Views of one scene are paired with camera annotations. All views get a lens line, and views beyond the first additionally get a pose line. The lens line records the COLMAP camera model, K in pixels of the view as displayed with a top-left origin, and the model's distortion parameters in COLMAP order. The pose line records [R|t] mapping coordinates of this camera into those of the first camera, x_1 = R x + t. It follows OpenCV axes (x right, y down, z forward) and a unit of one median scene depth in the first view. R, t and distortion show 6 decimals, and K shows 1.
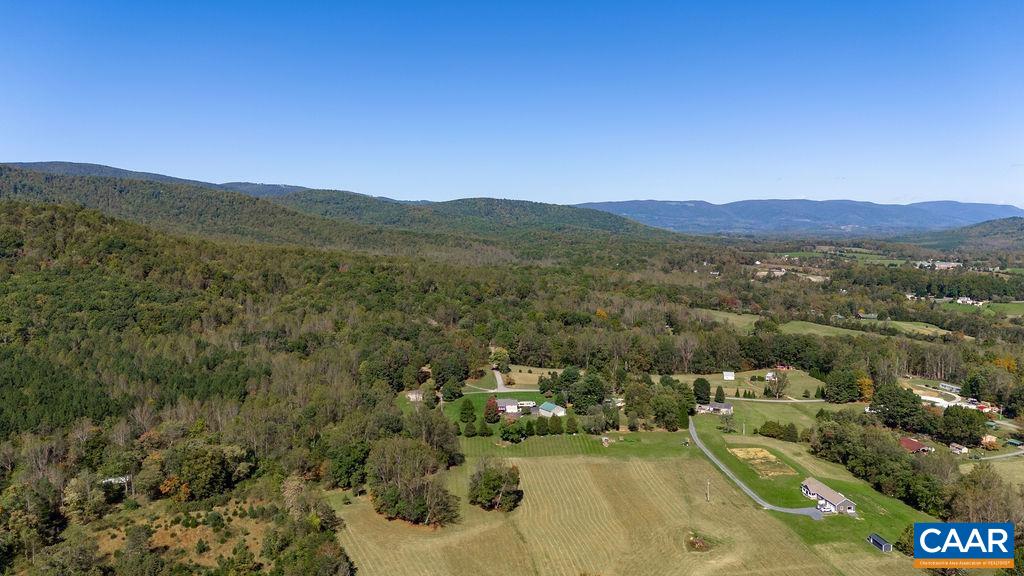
lens RADIAL K [[749.3, 0, 516.3], [0, 749.3, 285.8], [0, 0, 1]] dist [0.075000, -0.068607]
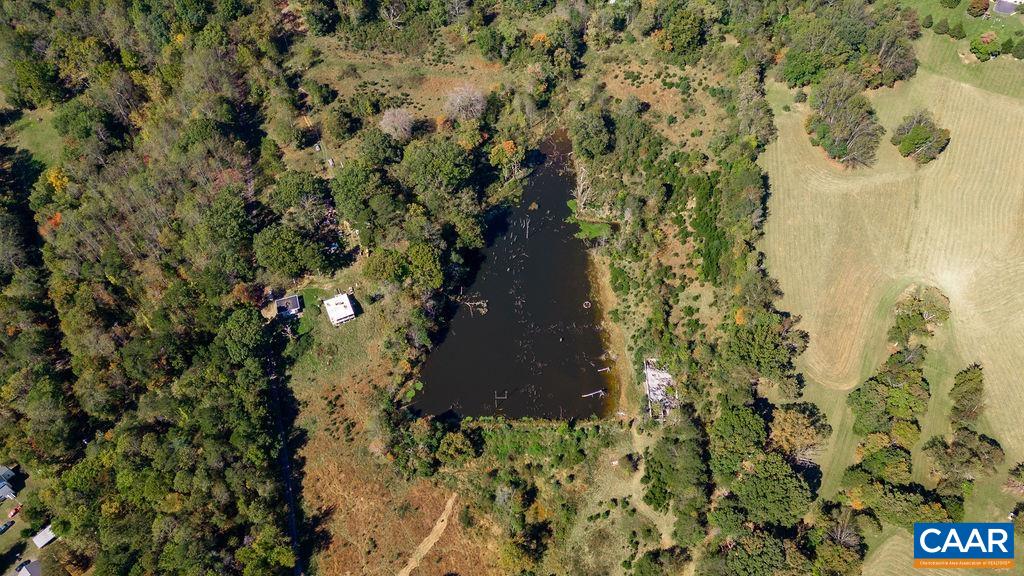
lens RADIAL K [[749.3, 0, 510.8], [0, 749.3, 287.9], [0, 0, 1]] dist [0.075000, -0.068607]
pose [[0.829998, 0.440040, -0.342736, -0.039779], [-0.017677, 0.634924, 0.772372, -0.371729], [0.557486, -0.635009, 0.534765, -0.058687]]
